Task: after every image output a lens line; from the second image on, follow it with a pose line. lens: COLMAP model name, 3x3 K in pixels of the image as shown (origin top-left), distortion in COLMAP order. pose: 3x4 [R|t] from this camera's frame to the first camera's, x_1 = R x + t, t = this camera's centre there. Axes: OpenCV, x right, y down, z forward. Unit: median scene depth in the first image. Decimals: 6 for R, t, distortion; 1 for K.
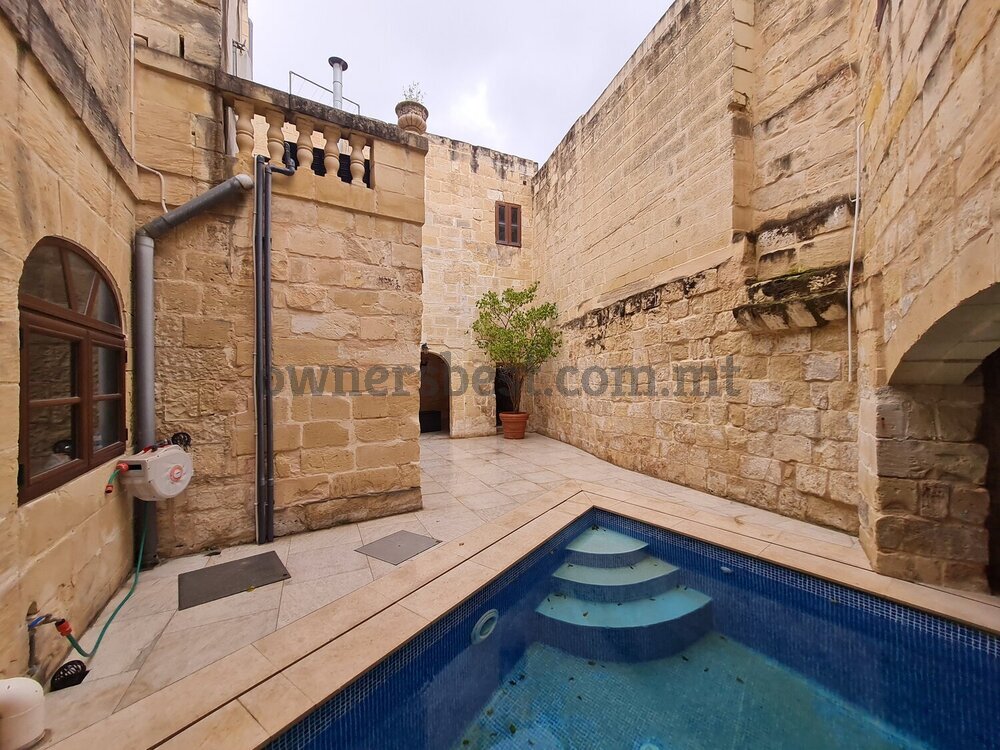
lens RADIAL K [[390.3, 0, 500.5], [0, 390.3, 381.3], [0, 0, 1]] dist [0.012196, -0.000796]
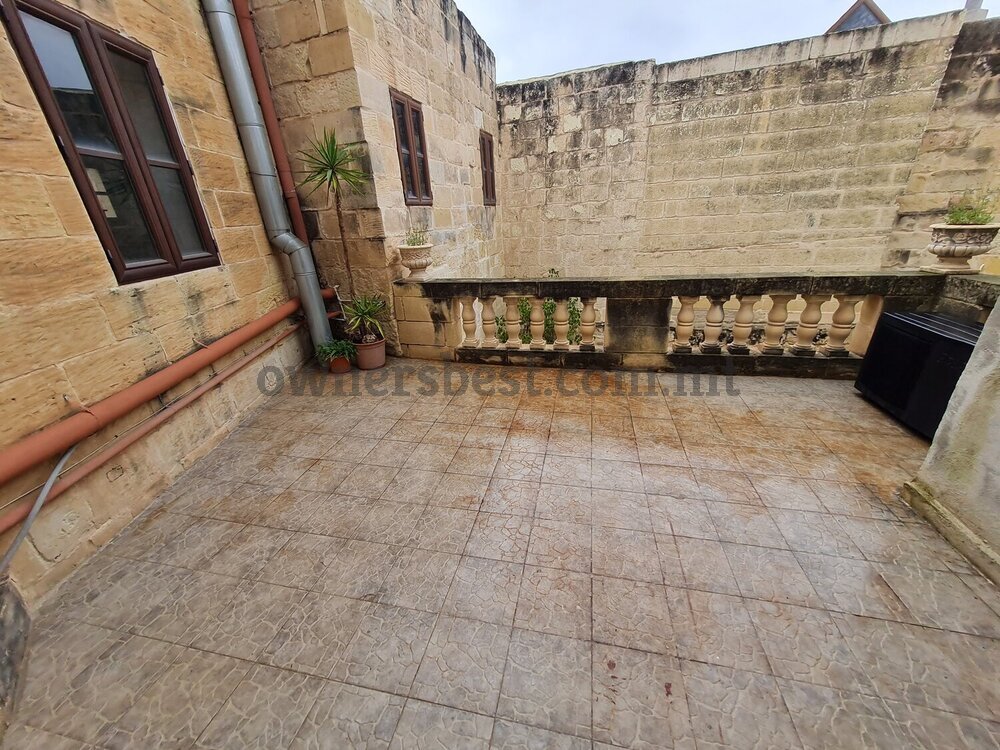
lens RADIAL K [[390.3, 0, 498.3], [0, 390.3, 377.6], [0, 0, 1]] dist [0.012196, -0.000796]
pose [[0.628380, -0.331893, 0.703552, -0.817388], [0.049711, 0.919701, 0.389459, -0.492505], [-0.776316, -0.209754, 0.594421, 0.757879]]
